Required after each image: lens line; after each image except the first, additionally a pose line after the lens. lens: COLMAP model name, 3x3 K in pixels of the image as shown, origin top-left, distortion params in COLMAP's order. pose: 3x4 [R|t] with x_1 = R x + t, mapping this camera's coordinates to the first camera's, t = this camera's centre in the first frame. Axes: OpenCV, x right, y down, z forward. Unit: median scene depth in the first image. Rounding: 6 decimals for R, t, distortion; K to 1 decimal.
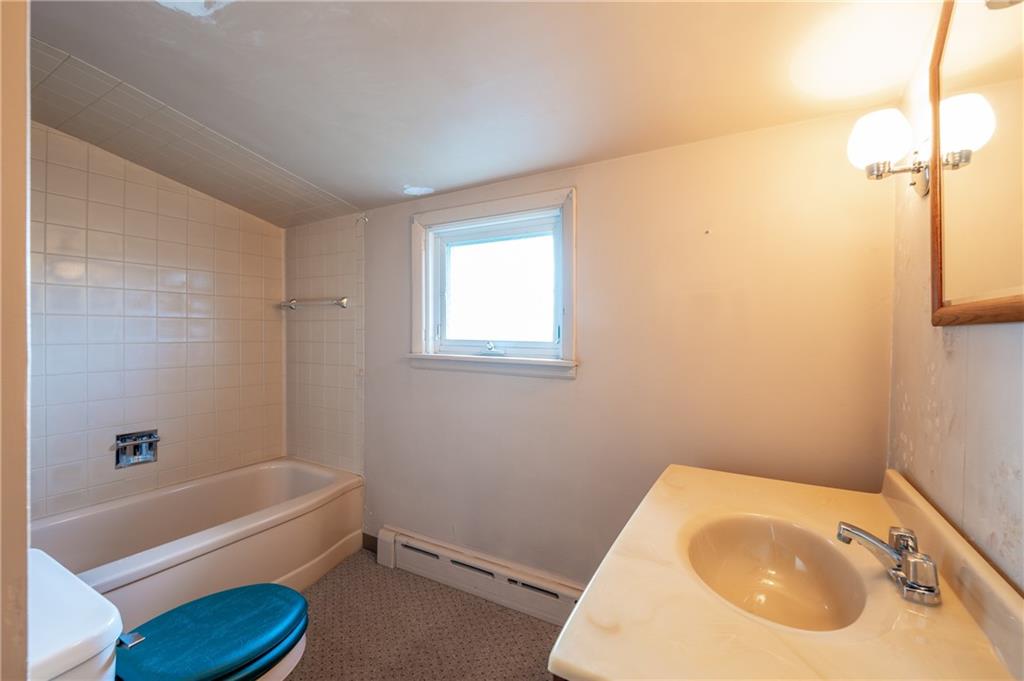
lens RADIAL K [[438.9, 0, 507.7], [0, 438.9, 339.1], [0, 0, 1]] dist [-0.015022, 0.000483]
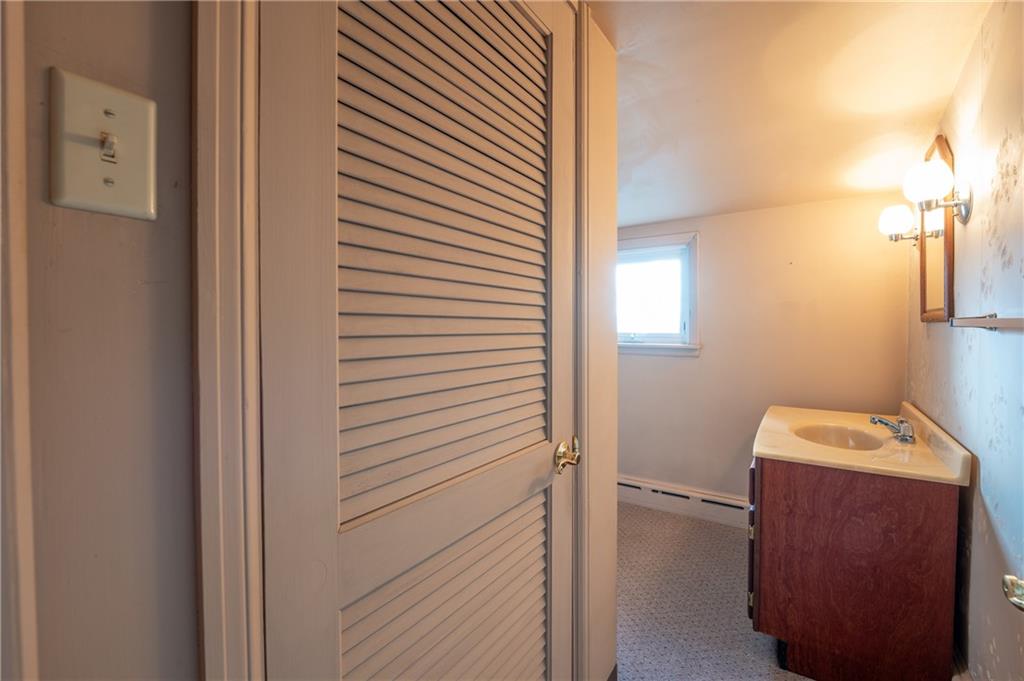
lens RADIAL K [[438.9, 0, 517.0], [0, 438.9, 336.9], [0, 0, 1]] dist [-0.015022, 0.000483]
pose [[0.997735, -0.012666, -0.066066, -0.391193], [0.013495, 0.999835, 0.012119, -0.006113], [0.065901, -0.012983, 0.997742, -0.586034]]
